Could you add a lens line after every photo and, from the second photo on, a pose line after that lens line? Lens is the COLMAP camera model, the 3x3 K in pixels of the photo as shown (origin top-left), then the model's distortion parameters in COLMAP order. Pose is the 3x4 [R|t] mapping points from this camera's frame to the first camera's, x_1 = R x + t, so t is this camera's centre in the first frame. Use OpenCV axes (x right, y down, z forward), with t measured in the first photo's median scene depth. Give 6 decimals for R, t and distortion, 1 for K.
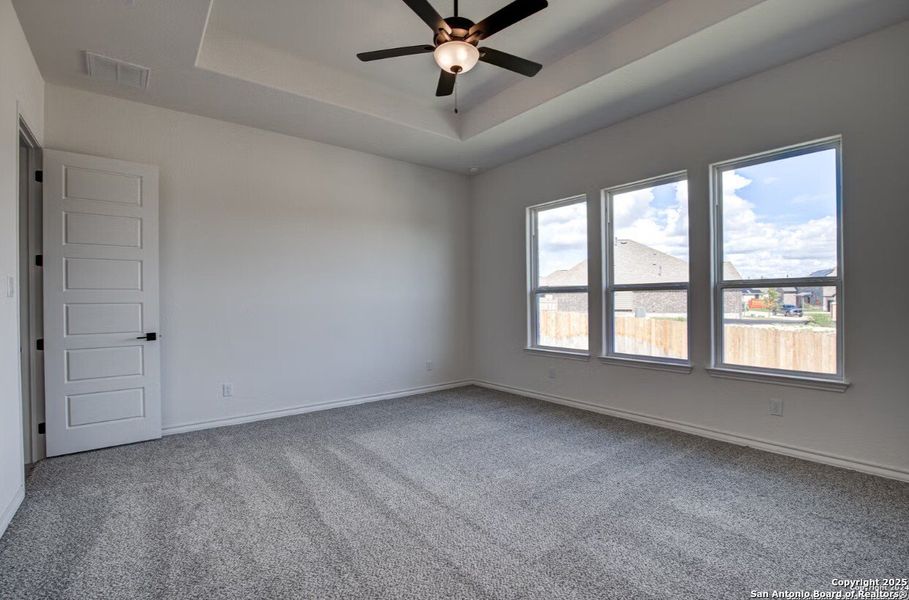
lens RADIAL K [[420.2, 0, 452.9], [0, 420.2, 300.0], [0, 0, 1]] dist [-0.035723, -0.000834]
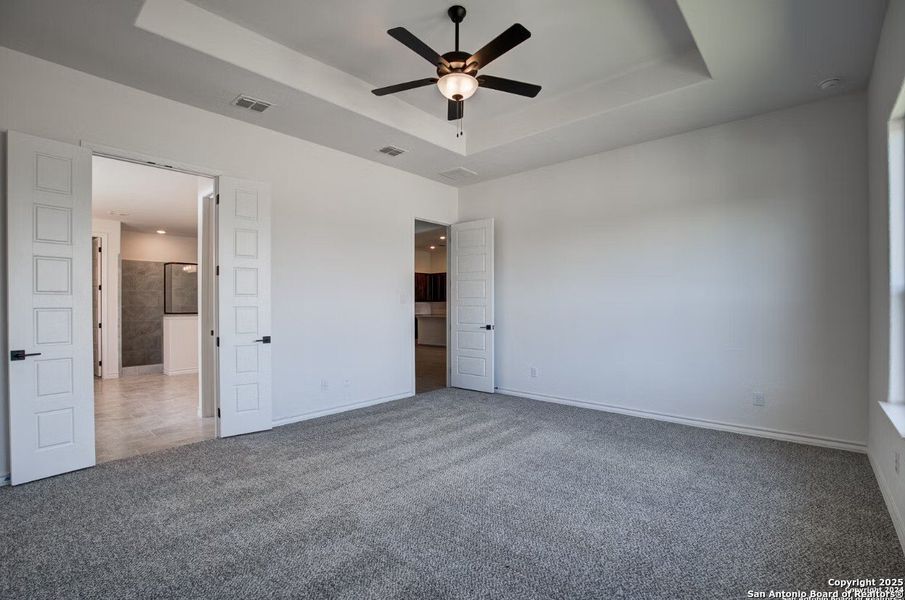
lens RADIAL K [[416.0, 0, 451.1], [0, 416.0, 304.7], [0, 0, 1]] dist [-0.024651, 0.001096]
pose [[0.176198, 0.007670, -0.984325, 0.840321], [-0.000284, 0.999970, 0.007741, -0.009135], [0.984355, -0.001084, 0.176195, 0.607153]]
